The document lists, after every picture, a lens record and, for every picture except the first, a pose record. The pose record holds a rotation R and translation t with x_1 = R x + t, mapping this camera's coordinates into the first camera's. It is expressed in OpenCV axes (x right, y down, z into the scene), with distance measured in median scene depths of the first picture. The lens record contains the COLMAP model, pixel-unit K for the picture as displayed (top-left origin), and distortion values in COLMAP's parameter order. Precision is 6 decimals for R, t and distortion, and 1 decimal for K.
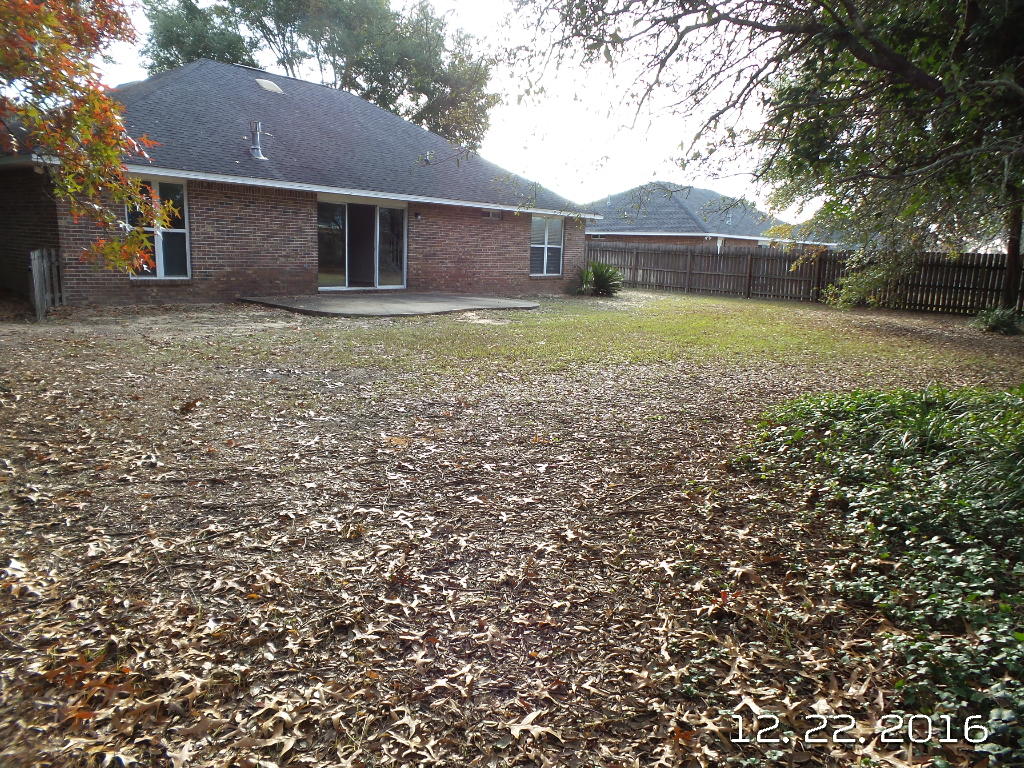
lens RADIAL K [[693.1, 0, 511.4], [0, 693.1, 382.3], [0, 0, 1]] dist [0.000633, 0.001082]
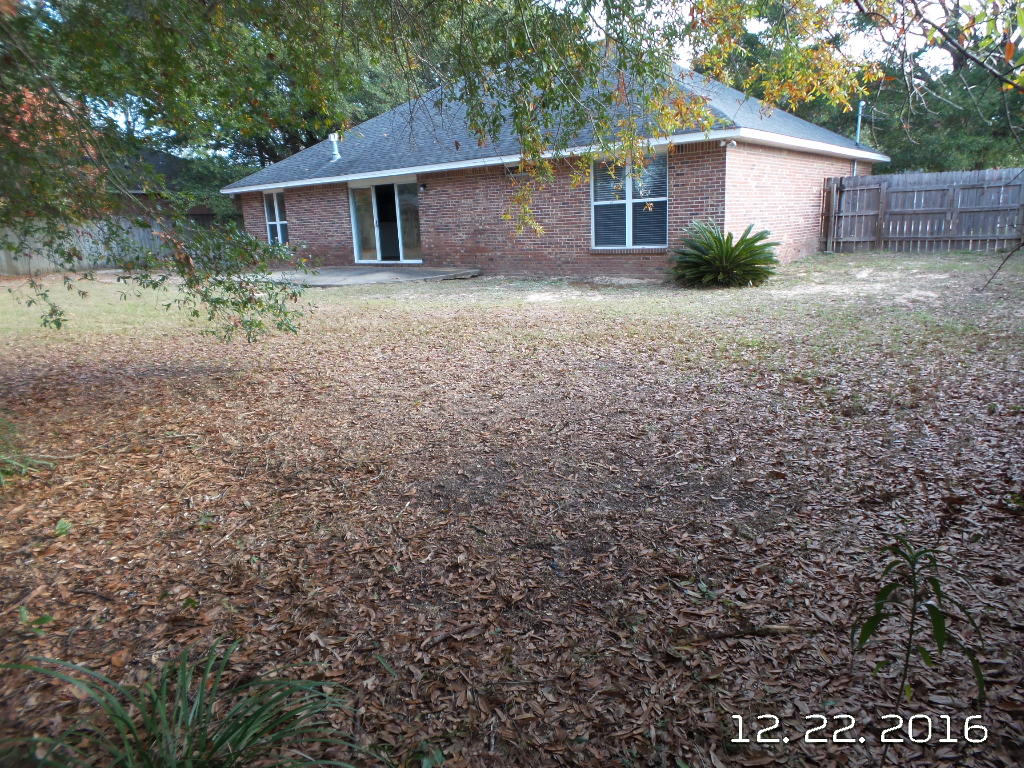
lens RADIAL K [[693.1, 0, 512.6], [0, 693.1, 385.5], [0, 0, 1]] dist [0.000633, 0.001082]
pose [[0.059604, 0.200807, -0.977816, 0.869320], [-0.137574, 0.971862, 0.191198, -0.173794], [0.988696, 0.123126, 0.085553, 1.073217]]
